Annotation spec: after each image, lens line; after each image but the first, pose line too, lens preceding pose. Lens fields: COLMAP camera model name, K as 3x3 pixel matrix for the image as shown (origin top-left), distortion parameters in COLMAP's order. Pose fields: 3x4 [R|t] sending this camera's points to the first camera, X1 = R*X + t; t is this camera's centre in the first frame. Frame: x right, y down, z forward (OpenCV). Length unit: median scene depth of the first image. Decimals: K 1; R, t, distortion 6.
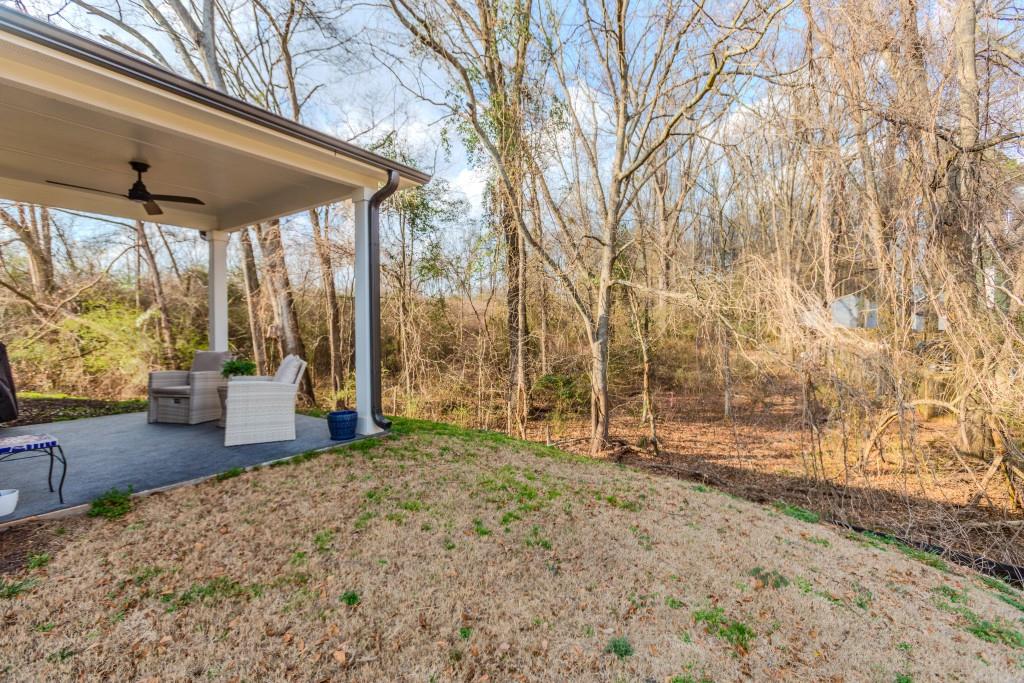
lens RADIAL K [[460.0, 0, 512.0], [0, 460.0, 341.5], [0, 0, 1]] dist [0.001614, 0.000516]
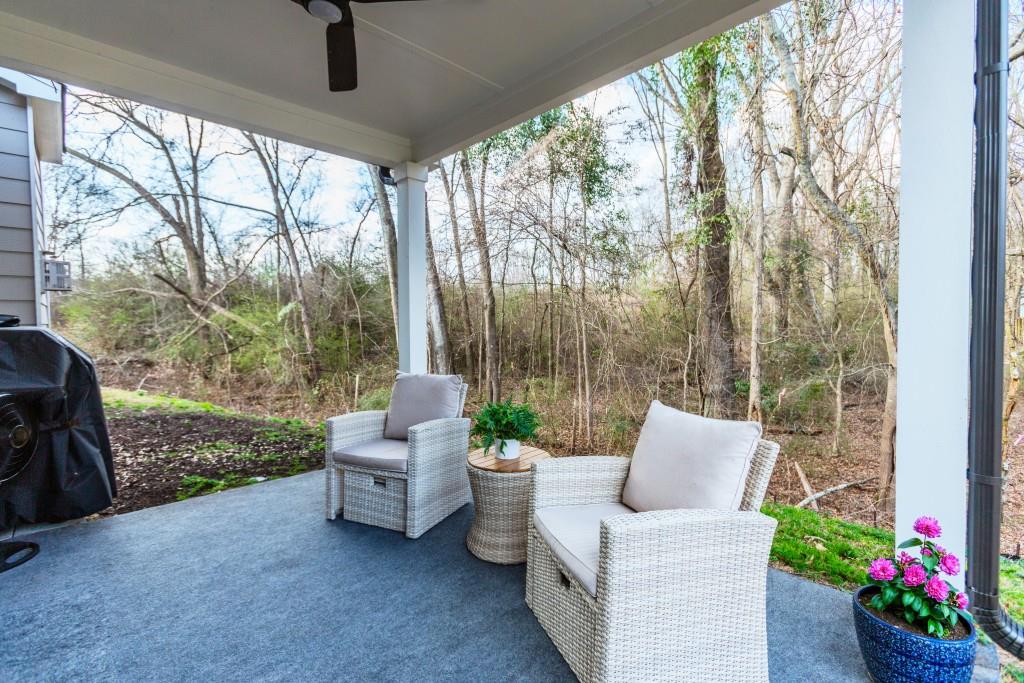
lens RADIAL K [[467.4, 0, 510.6], [0, 467.4, 352.4], [0, 0, 1]] dist [-0.000543, -0.000061]
pose [[0.977053, 0.013438, -0.212572, -0.135317], [-0.005209, 0.999217, 0.039224, -0.007958], [0.212933, -0.037217, 0.976358, 0.152344]]
